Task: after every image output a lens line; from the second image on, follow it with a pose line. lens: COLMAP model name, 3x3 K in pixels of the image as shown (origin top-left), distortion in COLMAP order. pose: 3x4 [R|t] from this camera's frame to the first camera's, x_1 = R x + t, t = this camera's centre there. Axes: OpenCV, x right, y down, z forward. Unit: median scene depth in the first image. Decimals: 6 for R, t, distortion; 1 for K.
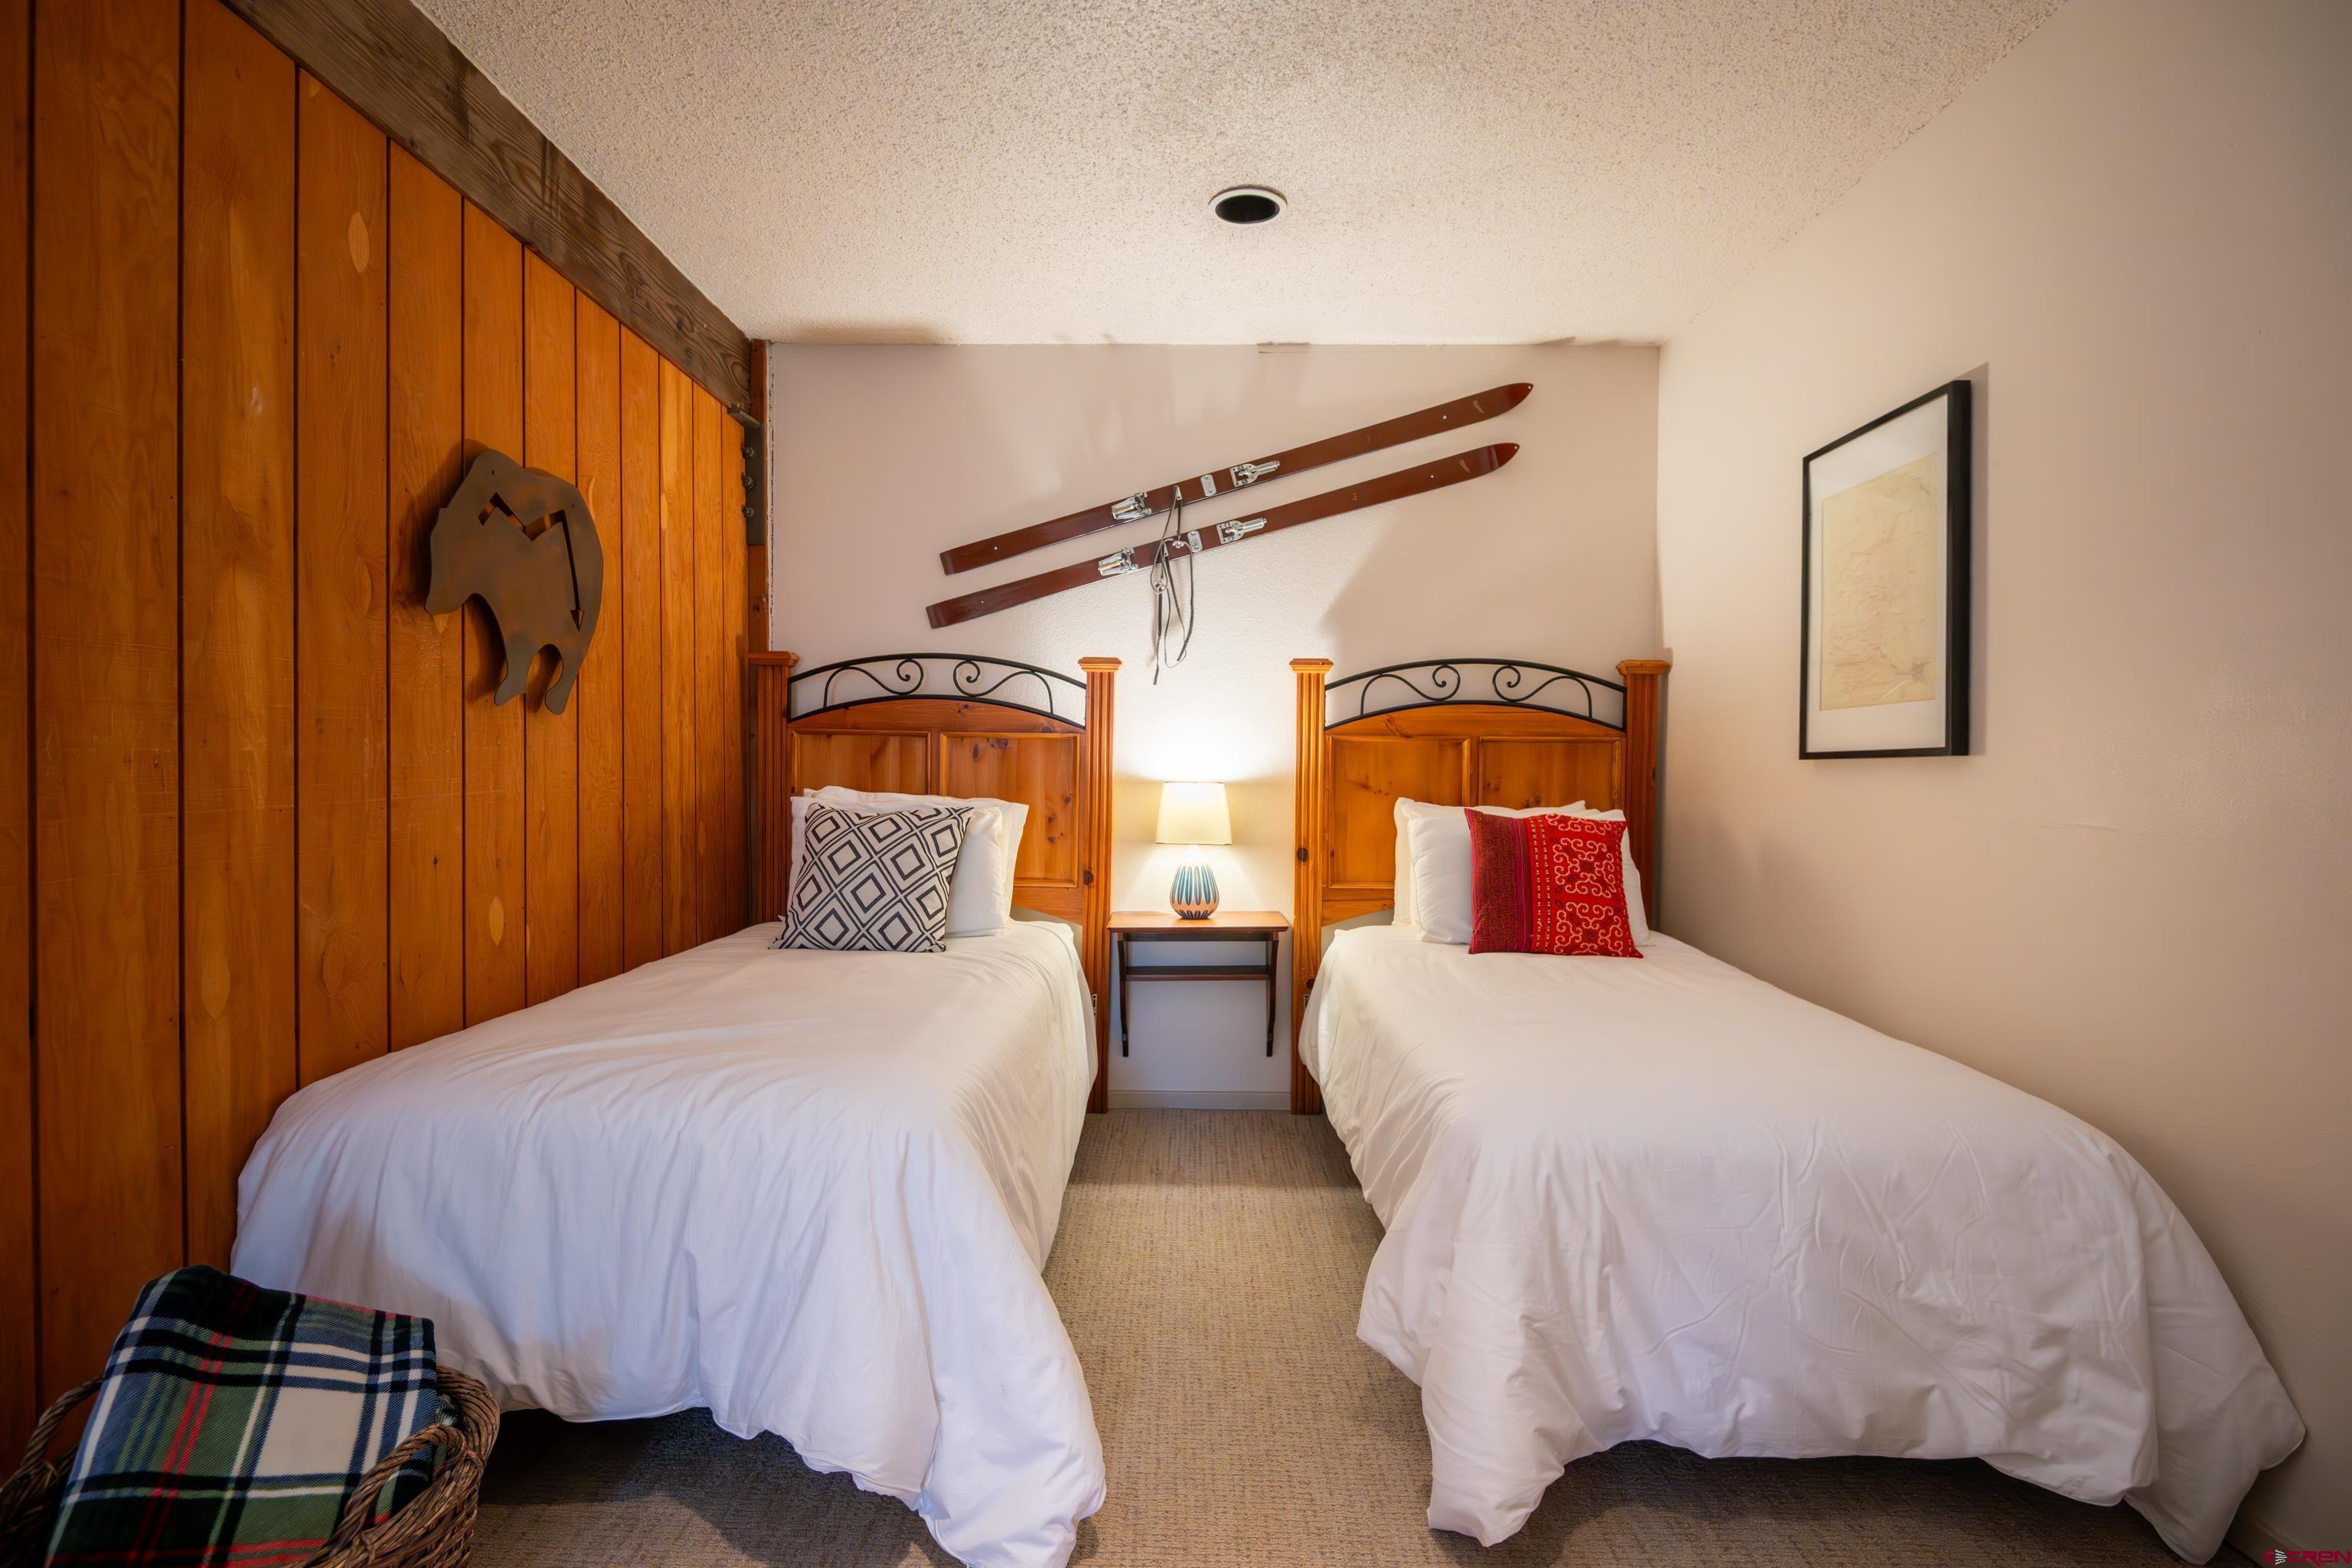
lens RADIAL K [[1004.6, 0, 1182.6], [0, 1004.6, 785.9], [0, 0, 1]] dist [0.002337, -0.007562]
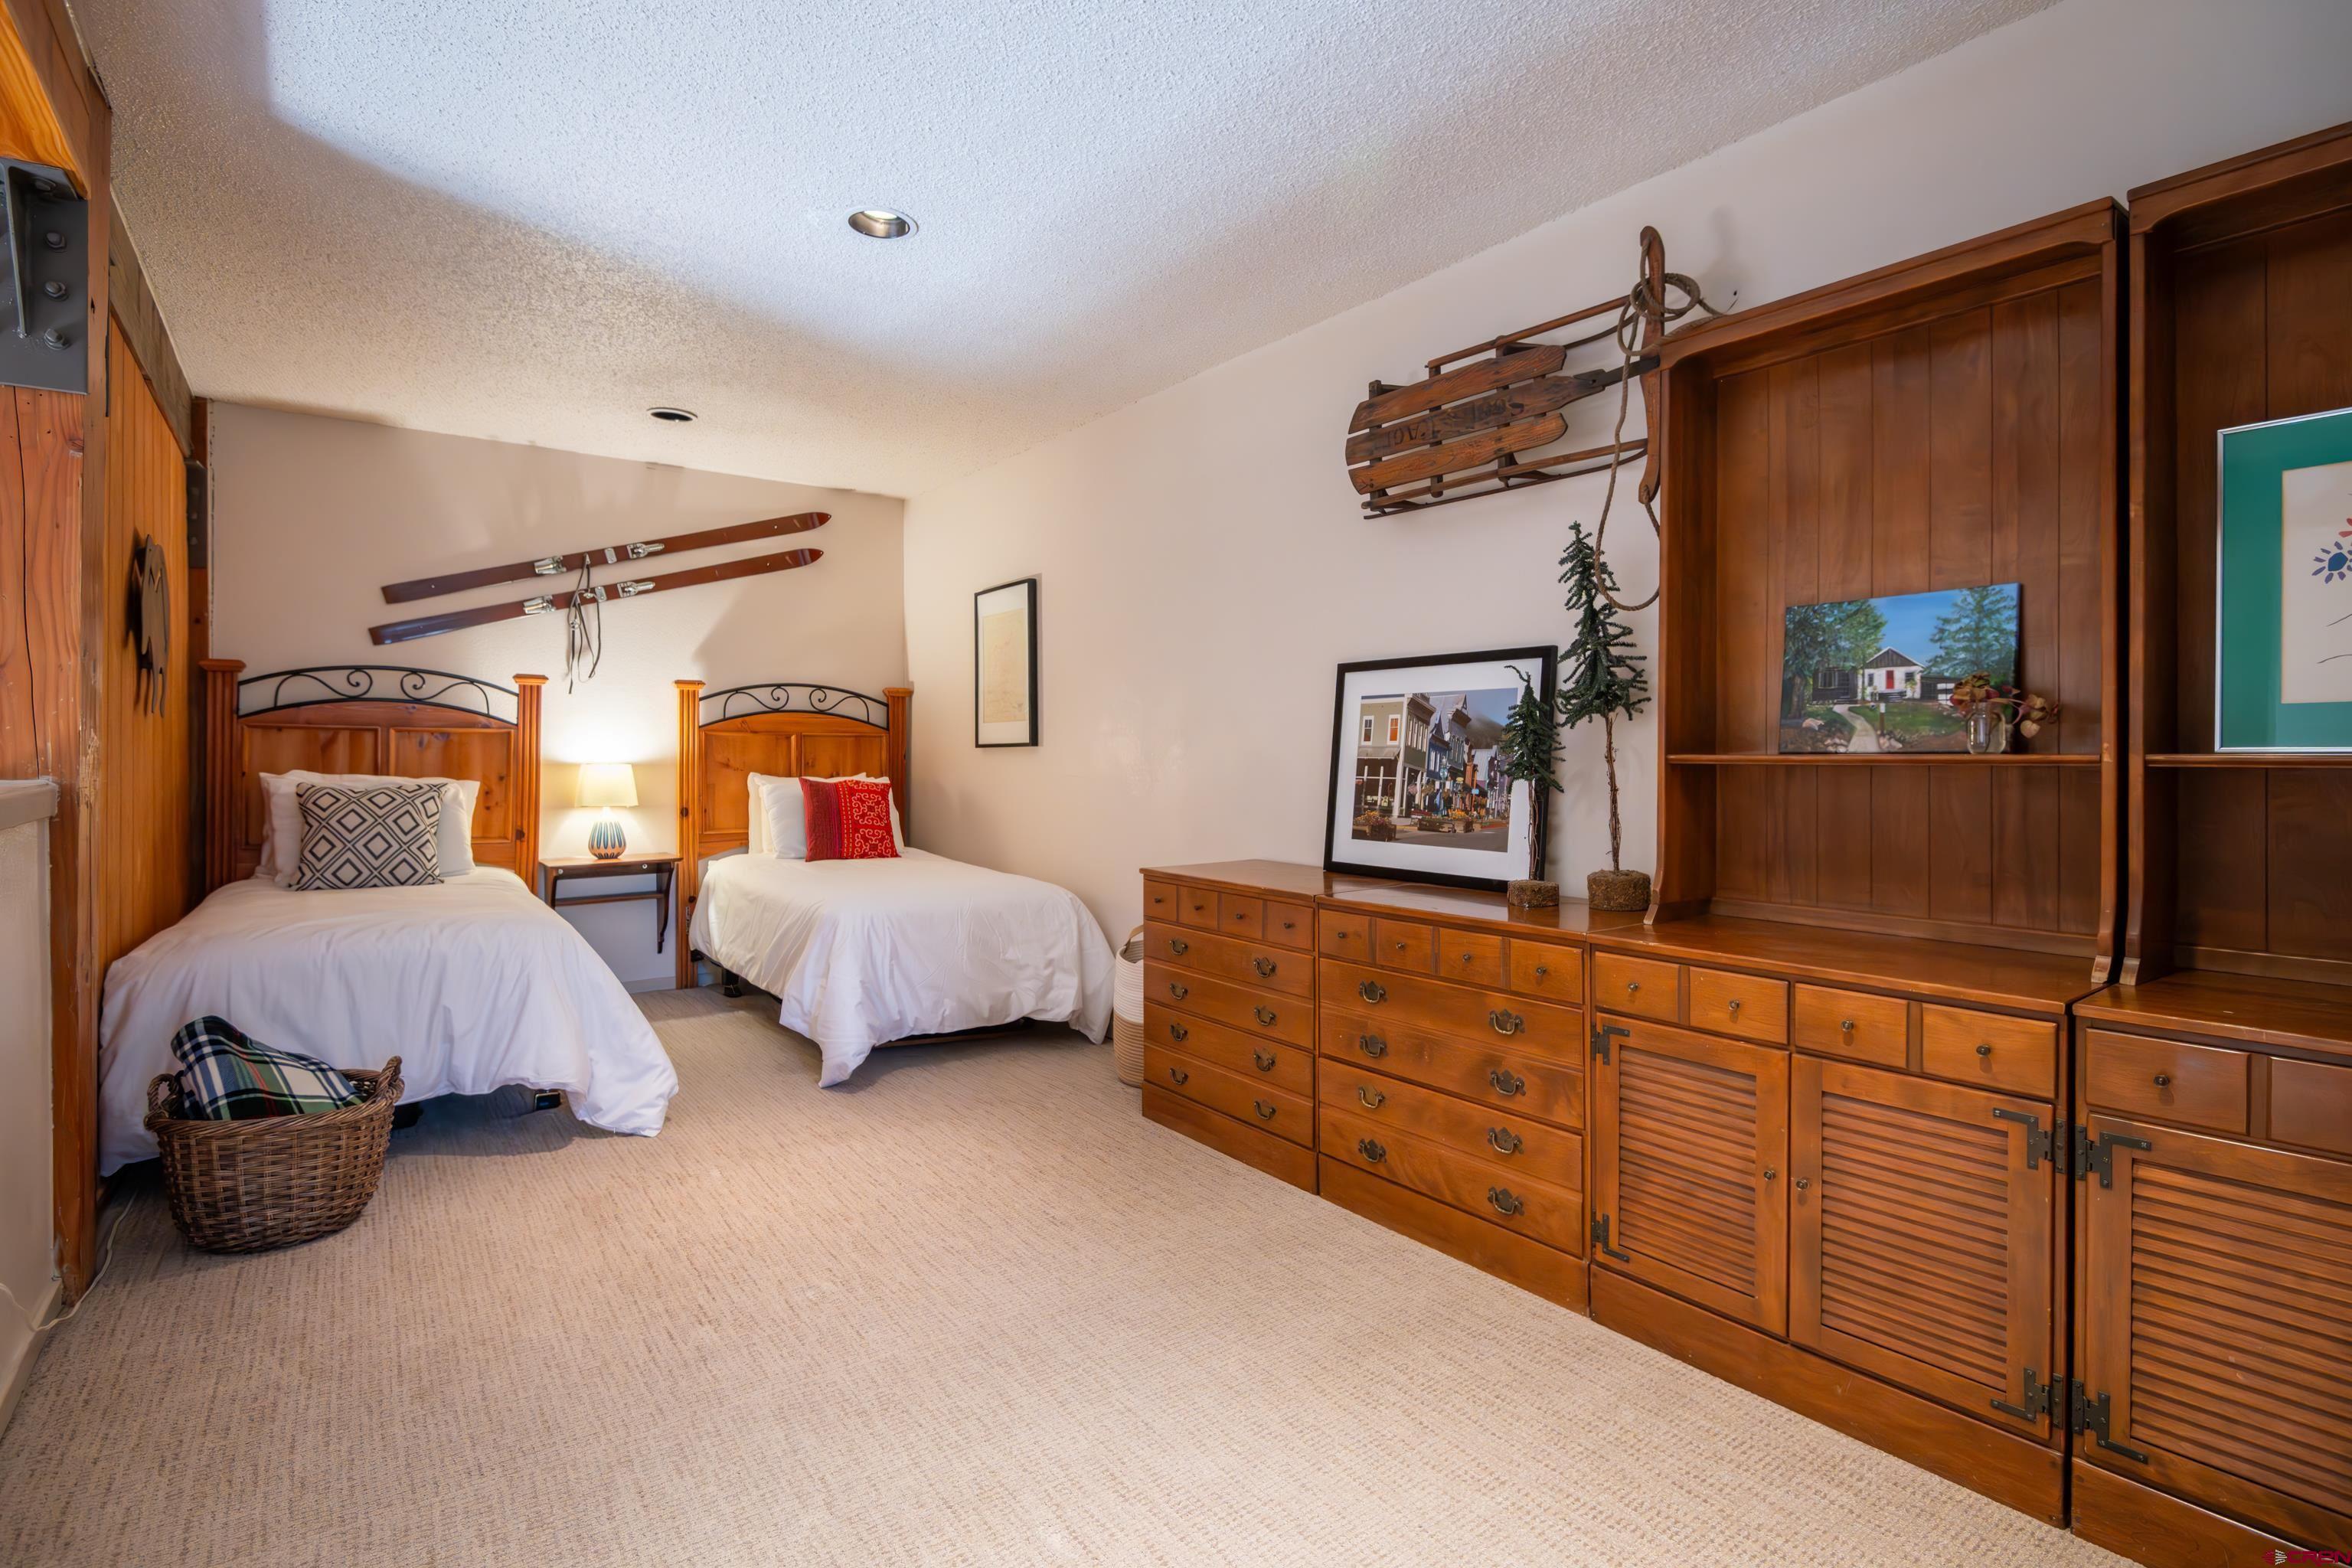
lens RADIAL K [[1129.7, 0, 1178.4], [0, 1129.7, 766.6], [0, 0, 1]] dist [0.013574, -0.011057]
pose [[0.776893, -0.012699, 0.629504, -0.373981], [0.015800, 0.999875, 0.000671, 0.012192], [-0.629434, 0.009425, 0.776997, -0.773090]]
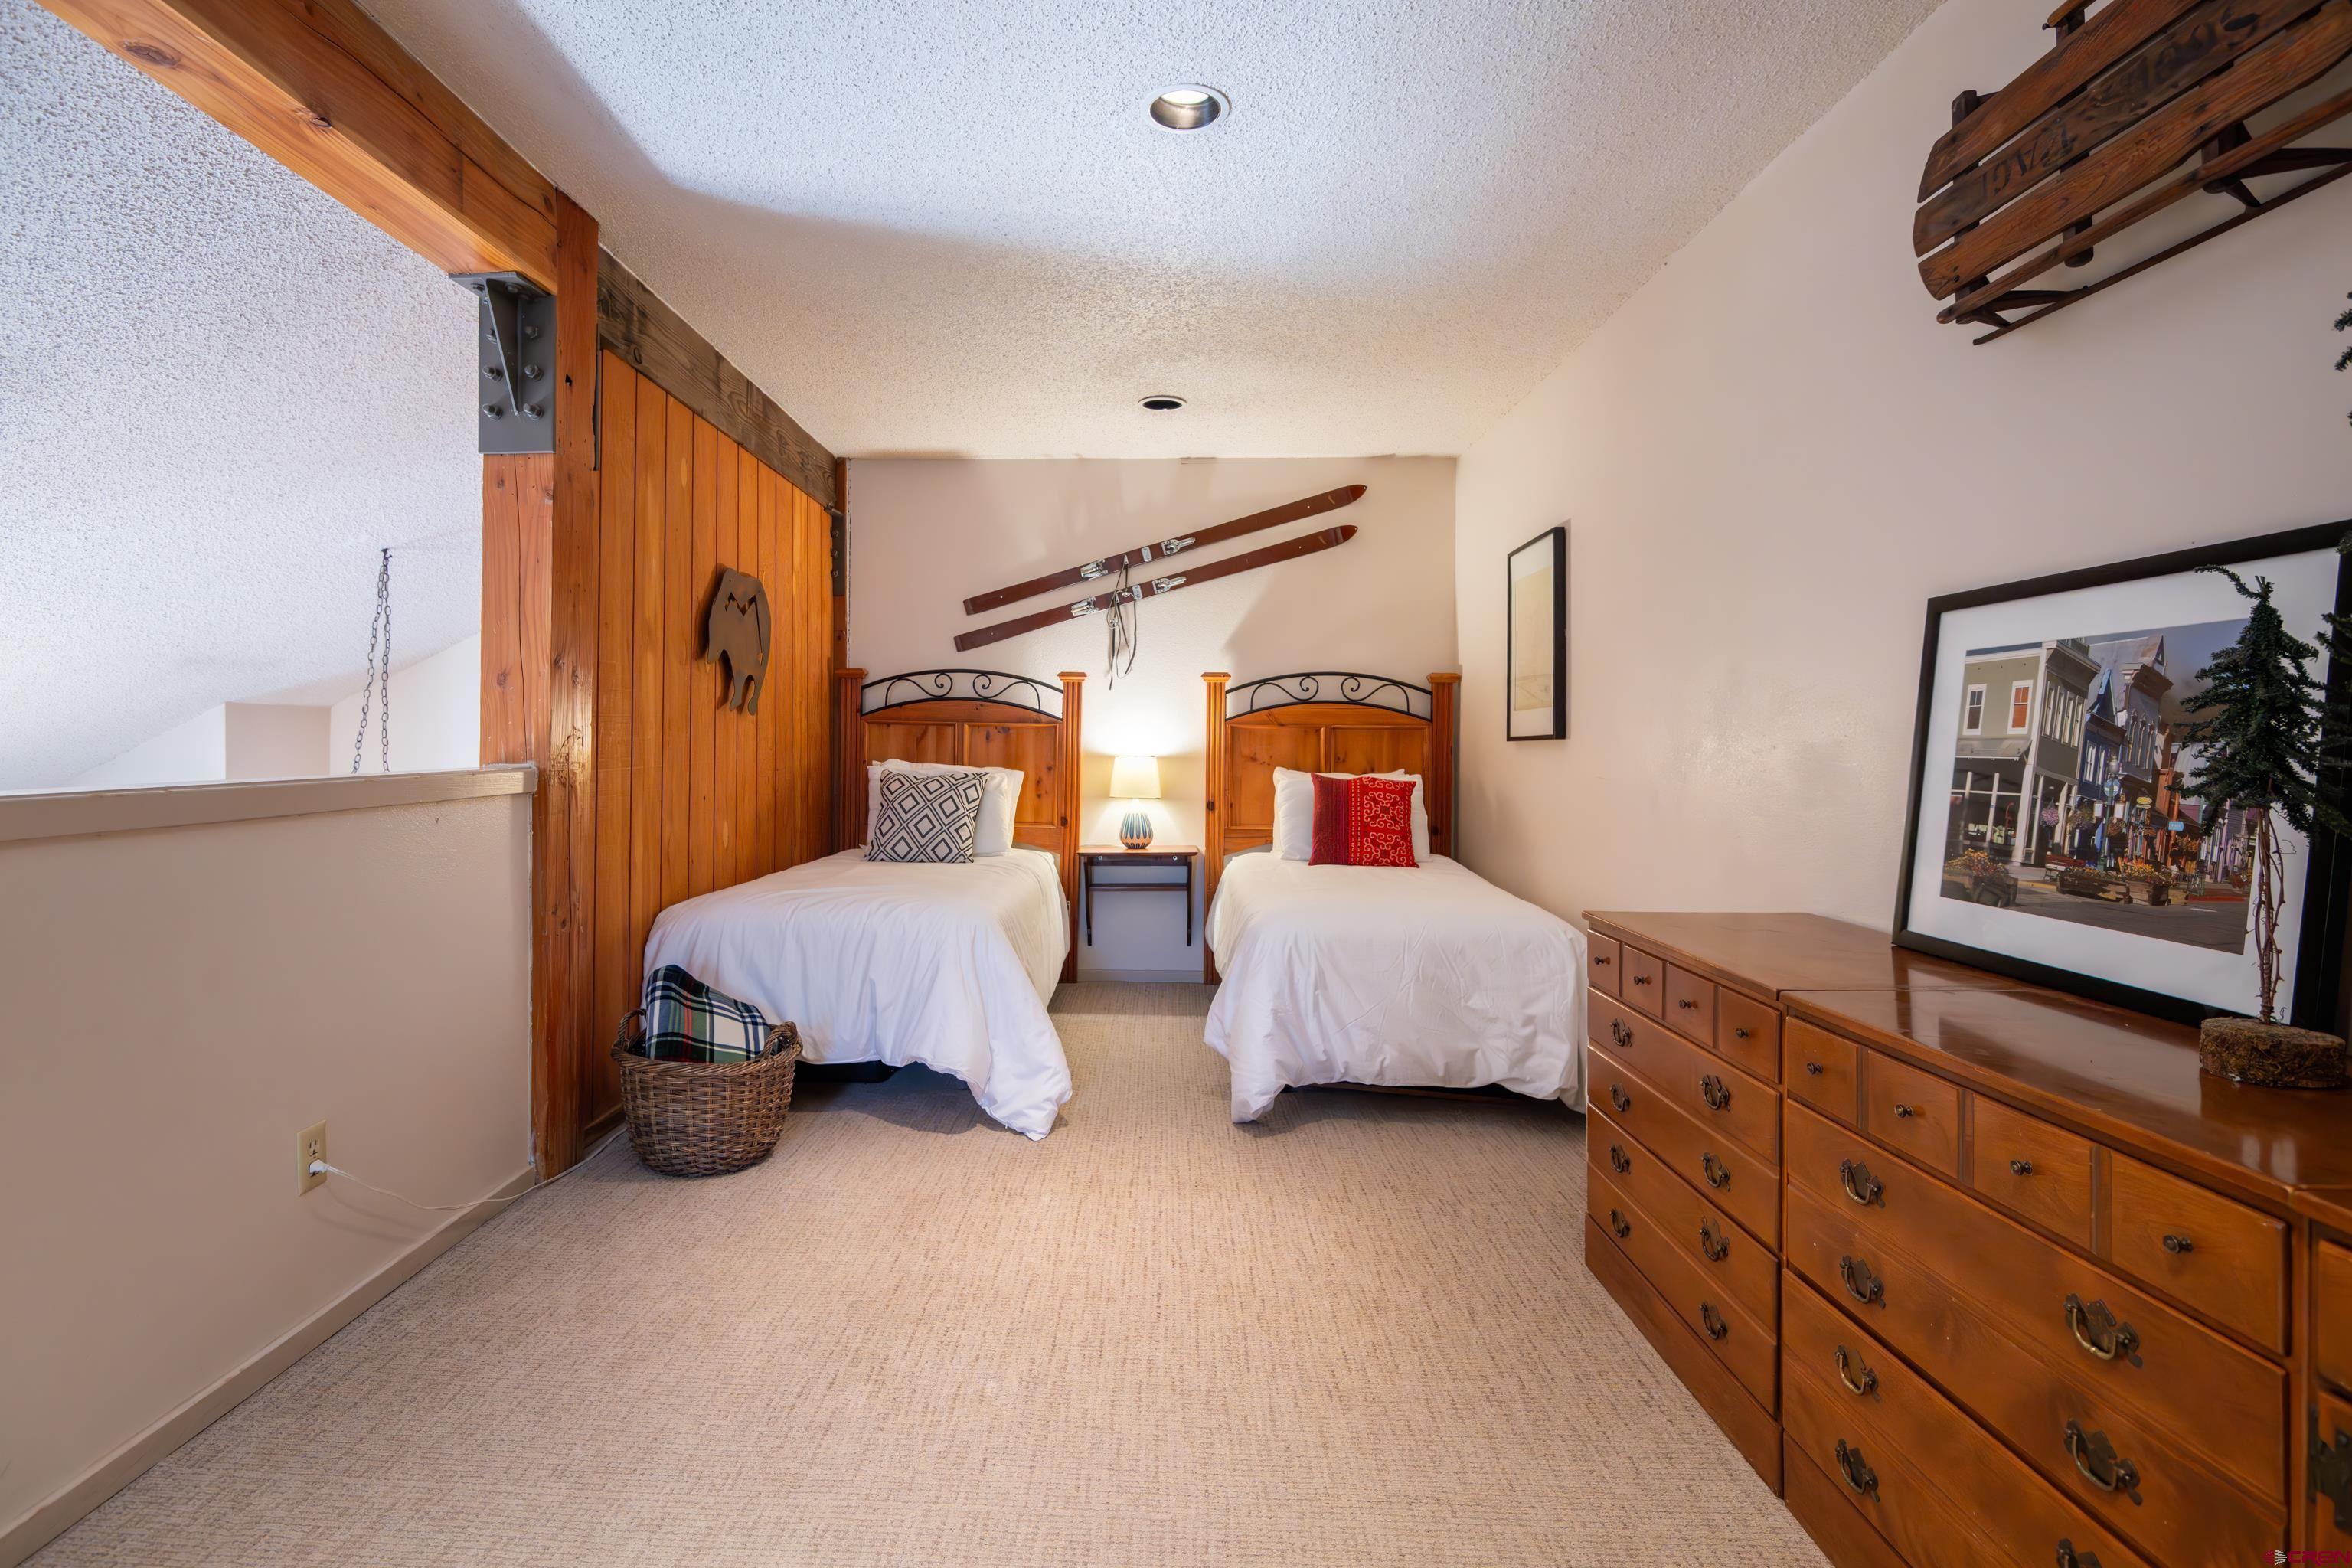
lens RADIAL K [[1118.2, 0, 1170.6], [0, 1118.2, 756.1], [0, 0, 1]] dist [0.010565, -0.010951]
pose [[1.000000, -0.000291, 0.000947, 0.060969], [0.000300, 0.999946, -0.010385, 0.012956], [-0.000944, 0.010385, 0.999946, -0.646441]]
